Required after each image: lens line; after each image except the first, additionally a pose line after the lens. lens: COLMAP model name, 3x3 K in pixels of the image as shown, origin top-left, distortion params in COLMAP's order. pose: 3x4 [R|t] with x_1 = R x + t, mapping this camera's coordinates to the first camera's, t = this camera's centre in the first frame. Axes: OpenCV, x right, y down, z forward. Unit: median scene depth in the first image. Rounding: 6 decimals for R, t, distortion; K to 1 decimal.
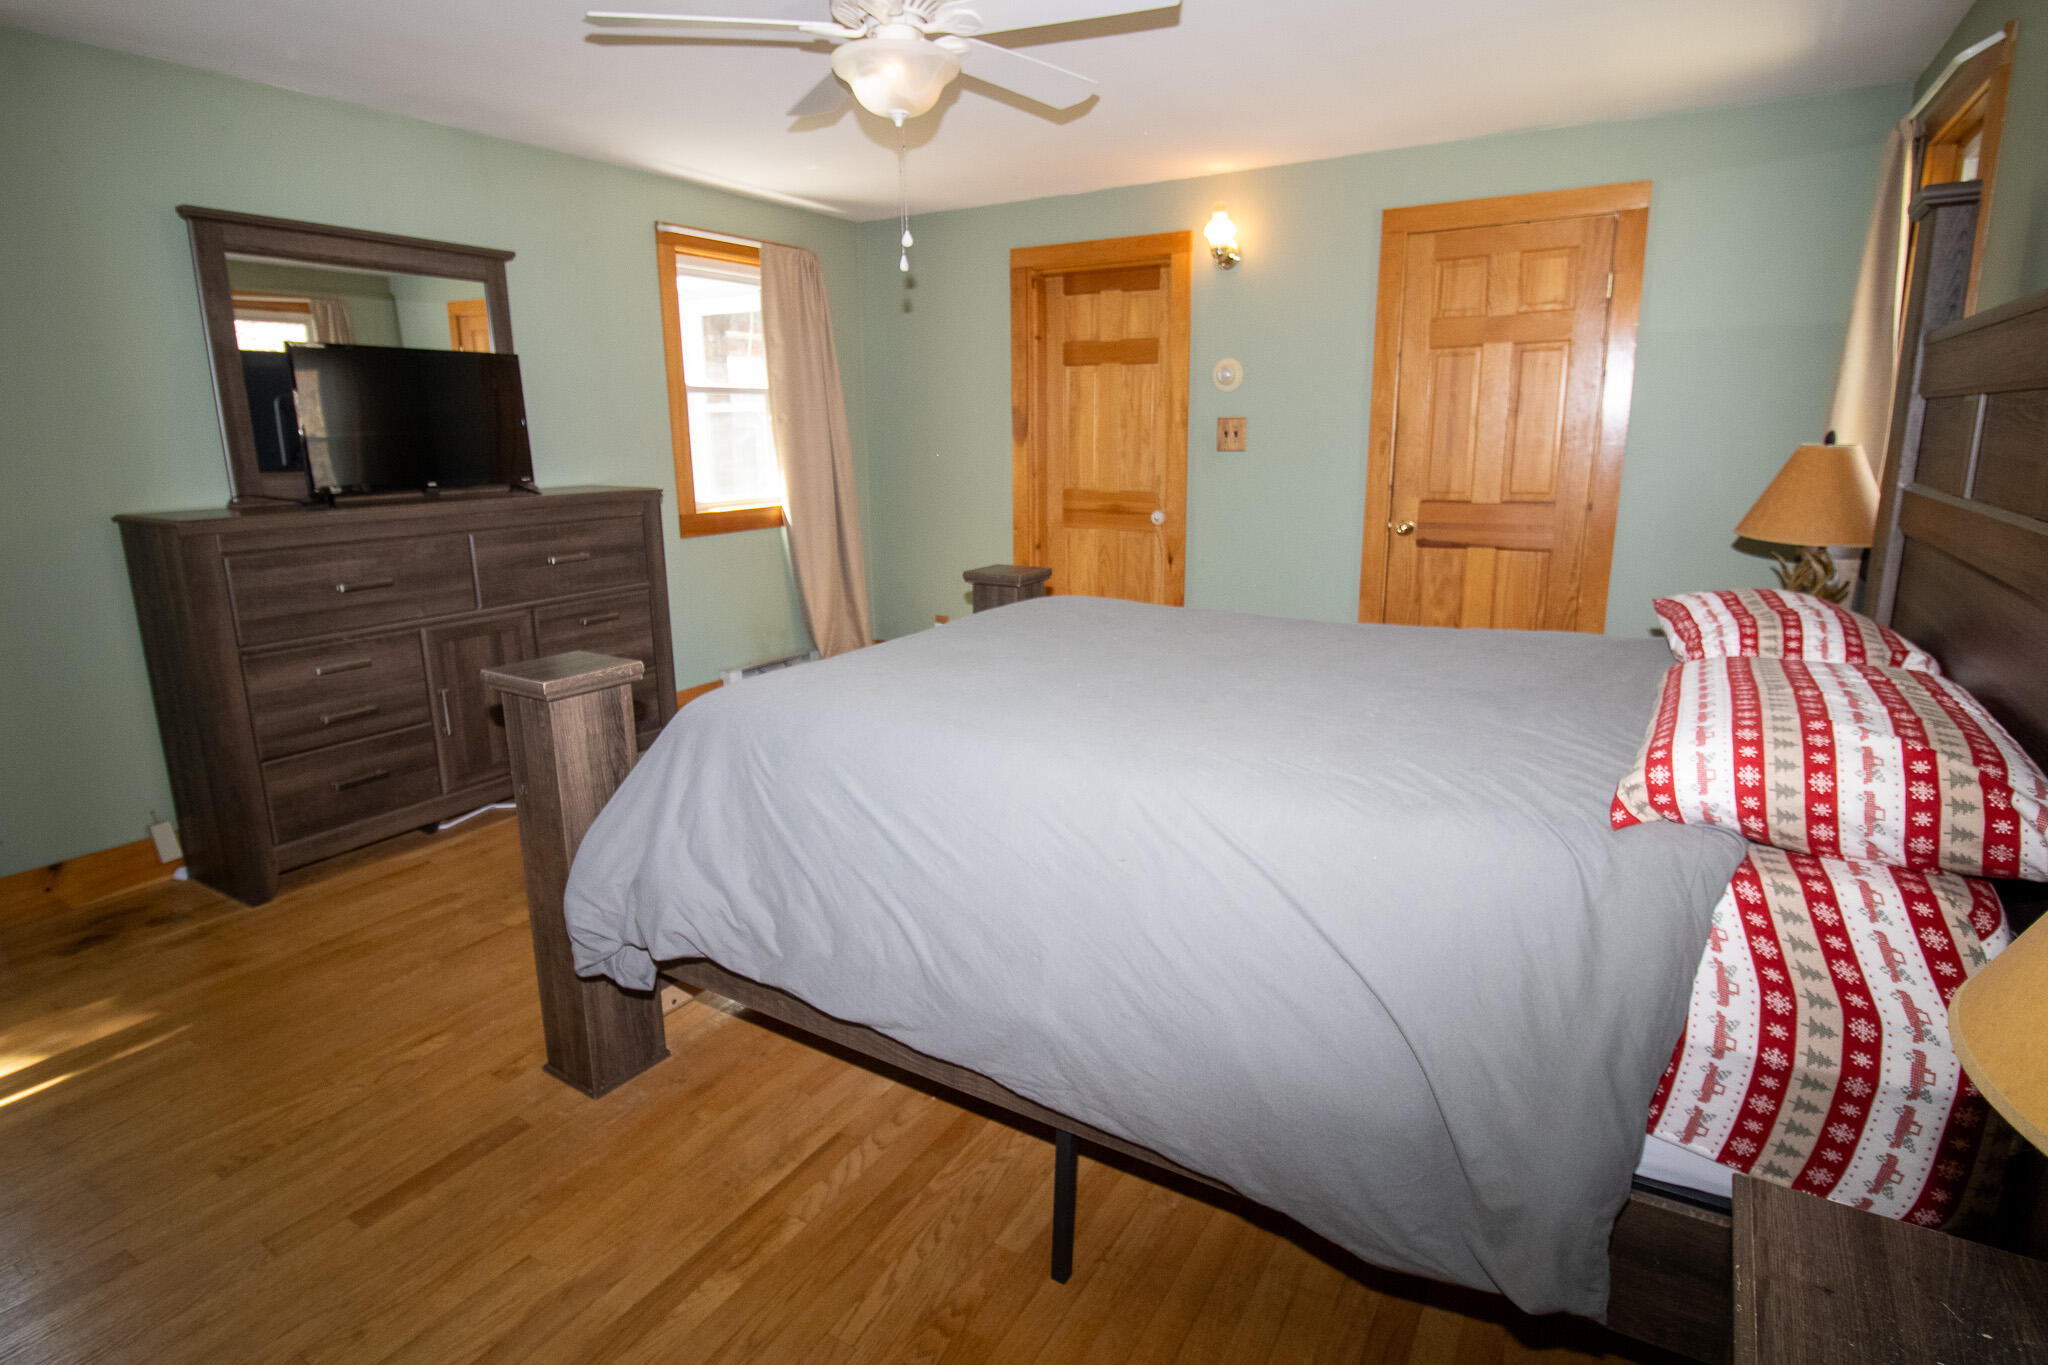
lens RADIAL K [[1038.8, 0, 1020.7], [0, 1038.8, 671.7], [0, 0, 1]] dist [0.002813, -0.016100]
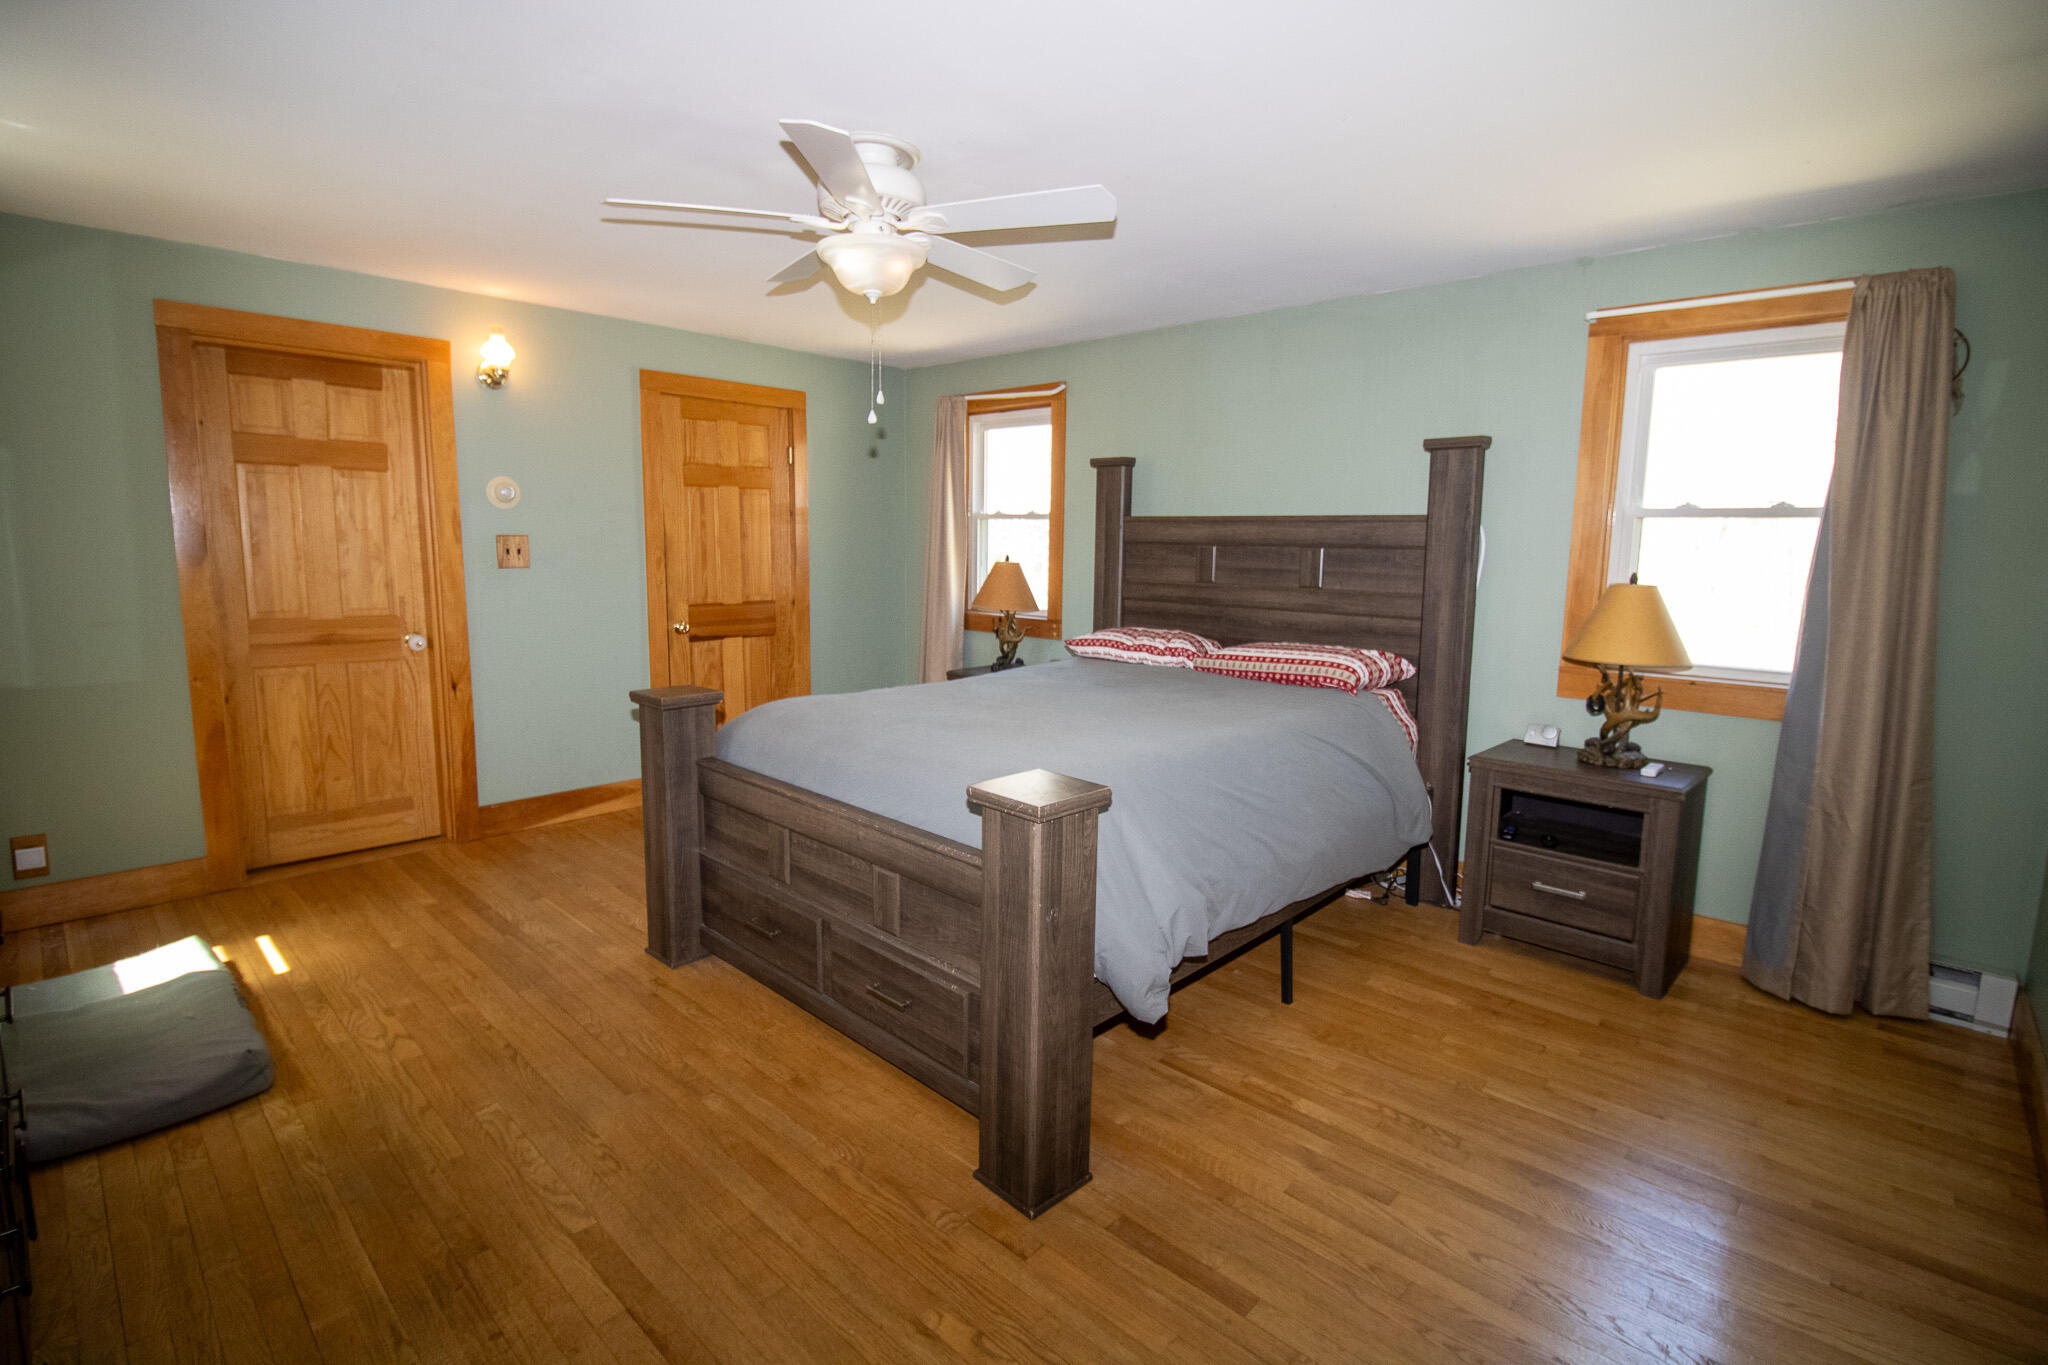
lens RADIAL K [[953.2, 0, 1032.7], [0, 953.2, 669.8], [0, 0, 1]] dist [0.000441, -0.012997]
pose [[0.204052, -0.119799, 0.971602, -0.621078], [0.205281, 0.975655, 0.077187, -0.089010], [-0.957195, 0.183702, 0.223677, 0.351086]]
